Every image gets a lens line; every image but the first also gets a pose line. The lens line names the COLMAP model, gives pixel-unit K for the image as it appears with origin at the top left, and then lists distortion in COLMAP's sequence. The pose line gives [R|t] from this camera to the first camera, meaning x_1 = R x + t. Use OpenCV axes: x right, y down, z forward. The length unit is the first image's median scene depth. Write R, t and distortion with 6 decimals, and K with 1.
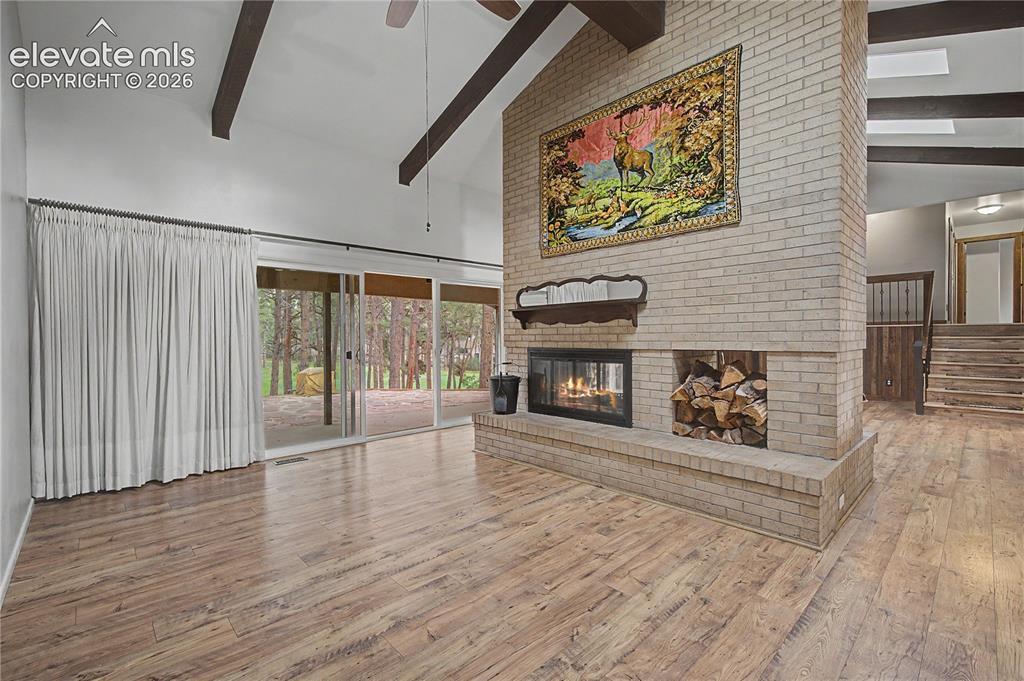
lens RADIAL K [[444.8, 0, 516.0], [0, 444.8, 341.4], [0, 0, 1]] dist [0.002876, 0.001154]
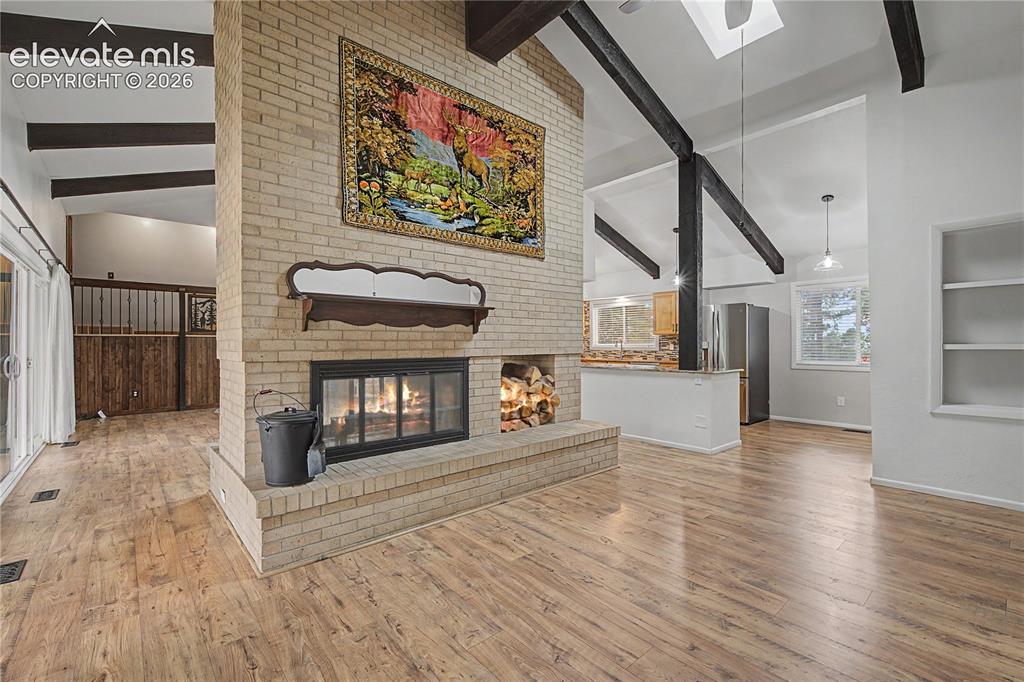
lens RADIAL K [[444.8, 0, 512.2], [0, 444.8, 341.5], [0, 0, 1]] dist [0.002876, 0.001154]
pose [[0.044956, 0.011118, 0.998927, -0.707637], [0.011573, 0.999865, -0.011650, -0.002953], [-0.998922, 0.012084, 0.044822, 0.875677]]
